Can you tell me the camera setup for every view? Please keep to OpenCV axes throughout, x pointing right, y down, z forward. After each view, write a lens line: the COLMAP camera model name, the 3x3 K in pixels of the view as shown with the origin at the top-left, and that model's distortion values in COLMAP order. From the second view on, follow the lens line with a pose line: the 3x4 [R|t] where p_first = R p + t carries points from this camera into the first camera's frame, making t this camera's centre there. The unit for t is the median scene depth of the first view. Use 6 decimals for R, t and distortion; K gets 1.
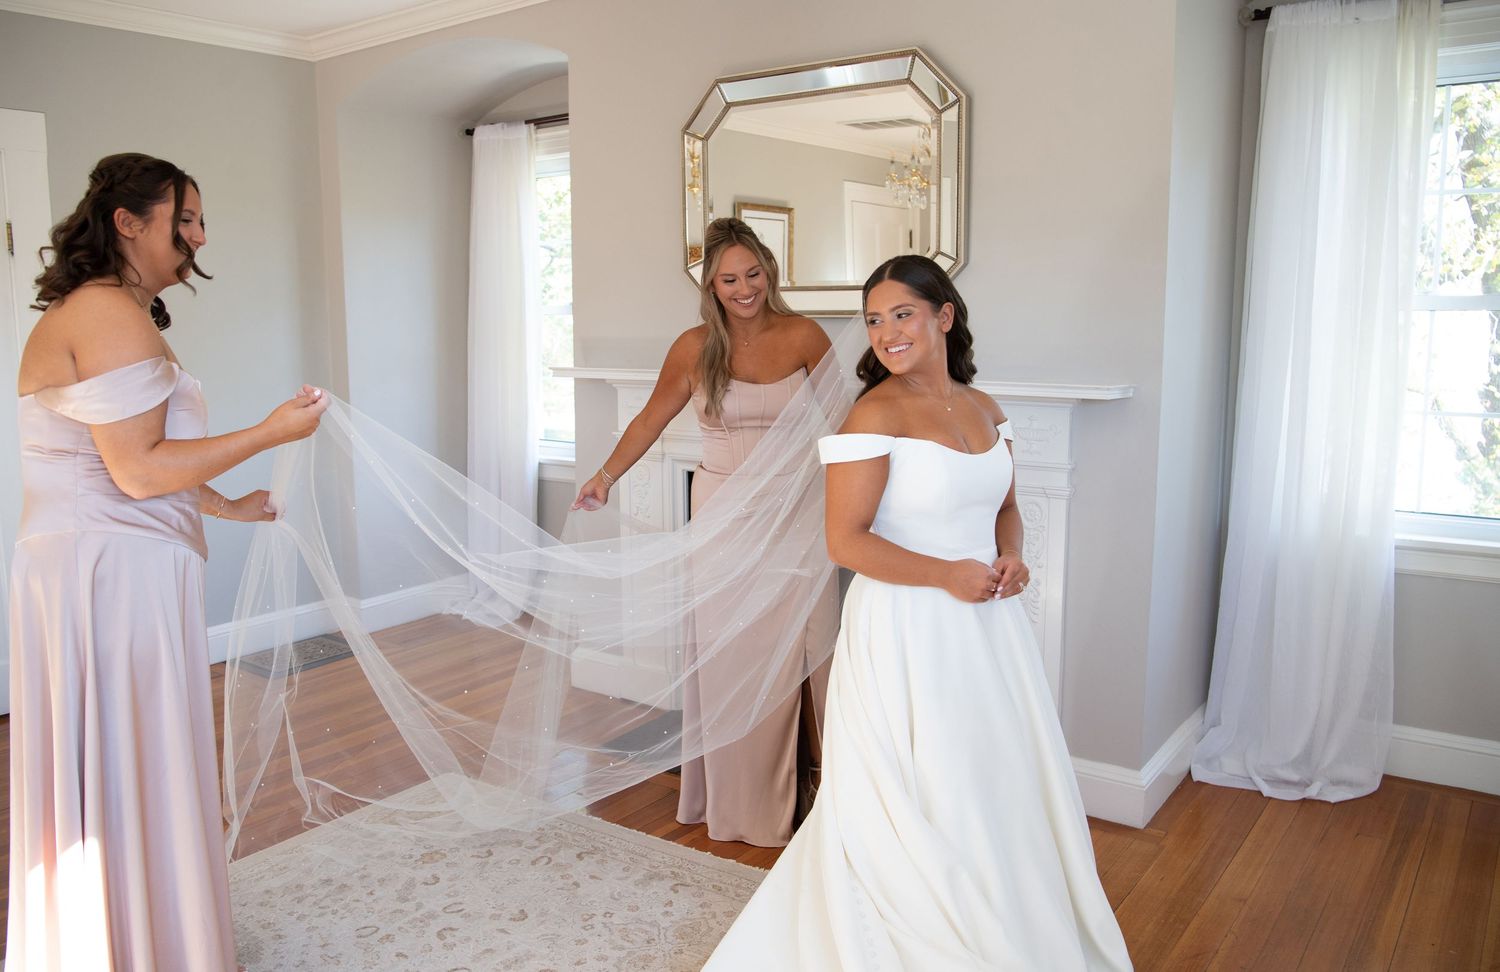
lens RADIAL K [[1195.0, 0, 750.1], [0, 1195.0, 474.4], [0, 0, 1]] dist [-0.015202, -0.001937]
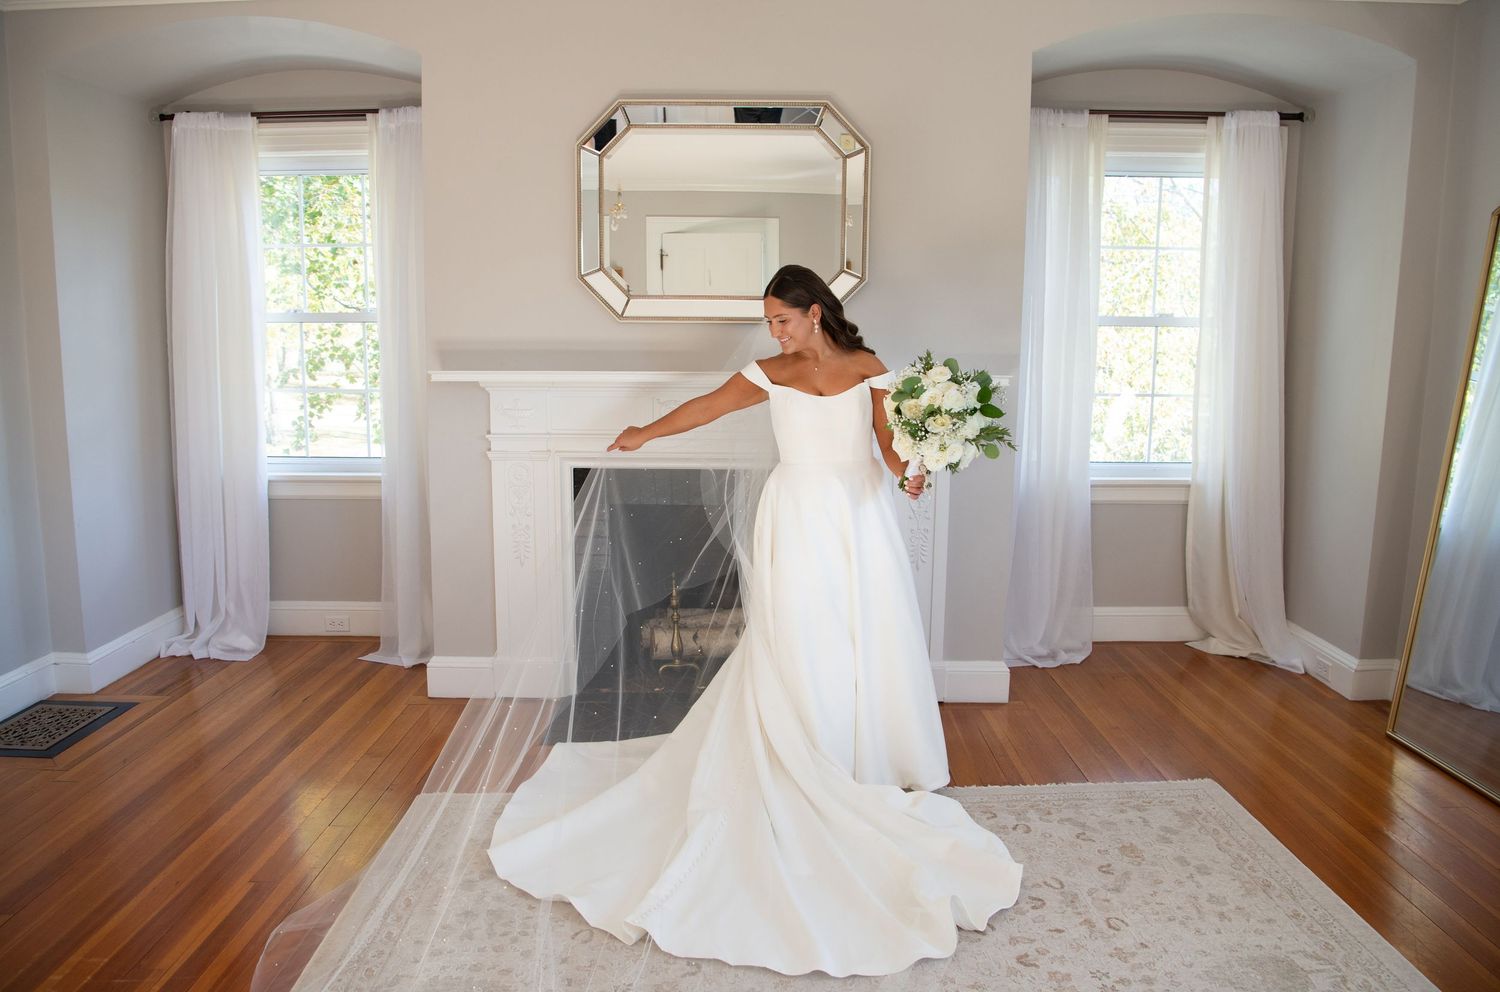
lens RADIAL K [[1070.1, 0, 749.1], [0, 1070.1, 491.0], [0, 0, 1]] dist [-0.041232, -0.014711]
pose [[0.804874, -0.068726, 0.589452, -0.566154], [0.068016, 0.997409, 0.023417, 0.006819], [-0.589535, 0.021244, 0.807464, 0.172086]]
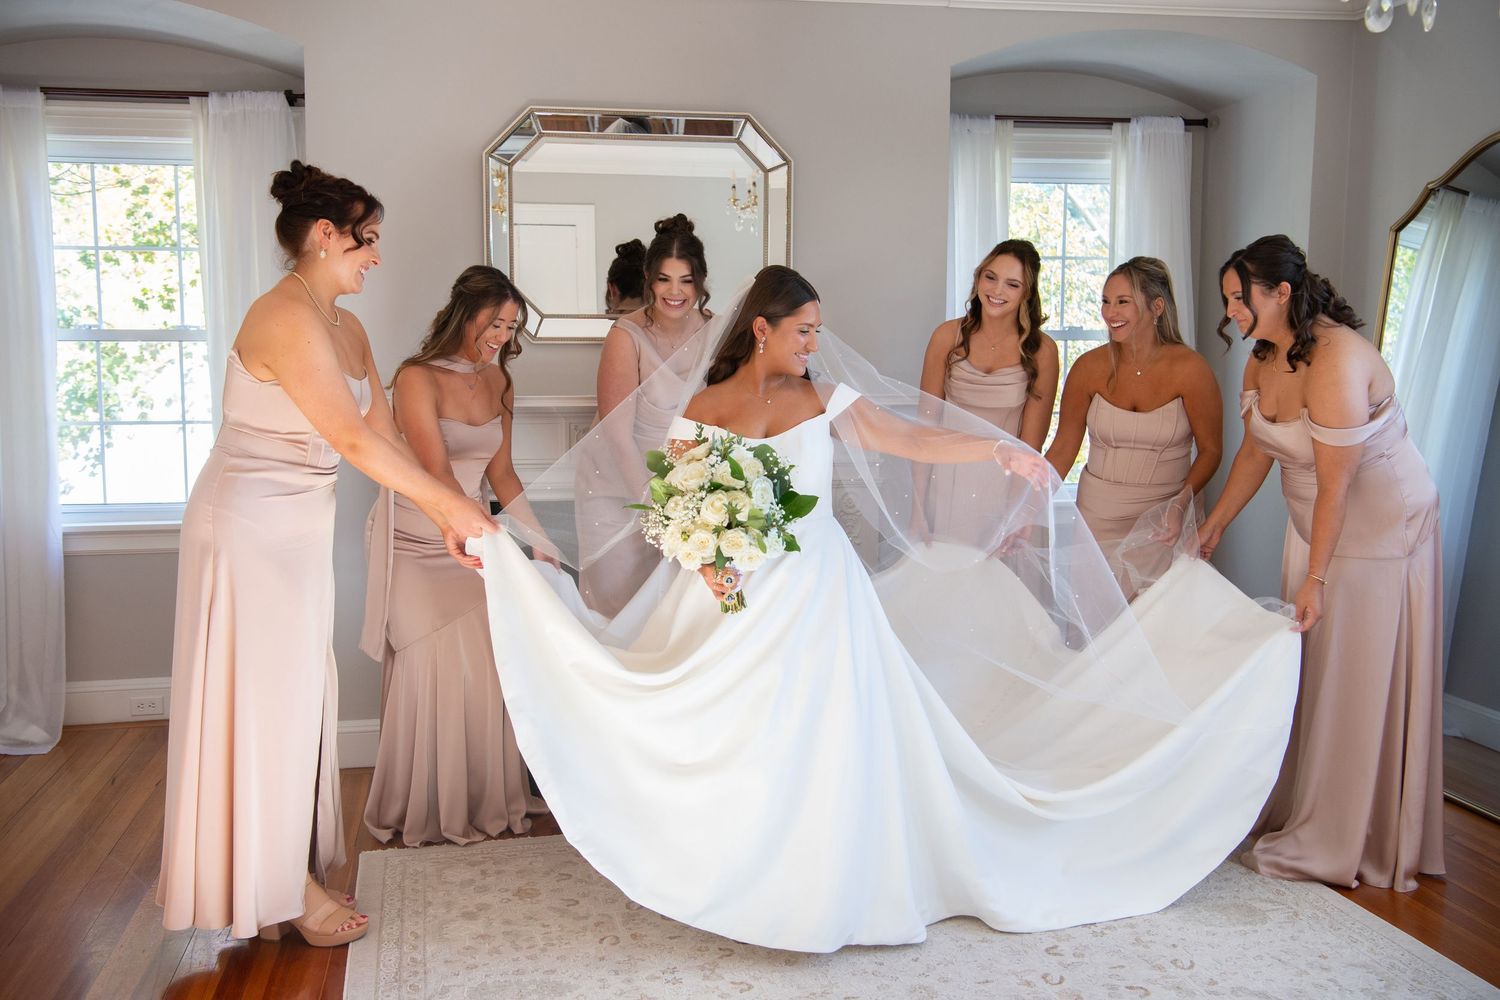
lens RADIAL K [[1556.2, 0, 748.8], [0, 1556.2, 505.0], [0, 0, 1]] dist [0.069803, 0.000000]
pose [[0.664989, -0.067777, 0.743772, -0.988607], [0.099252, 0.995060, 0.001937, 0.021634], [-0.740229, 0.072532, 0.668431, -0.002538]]
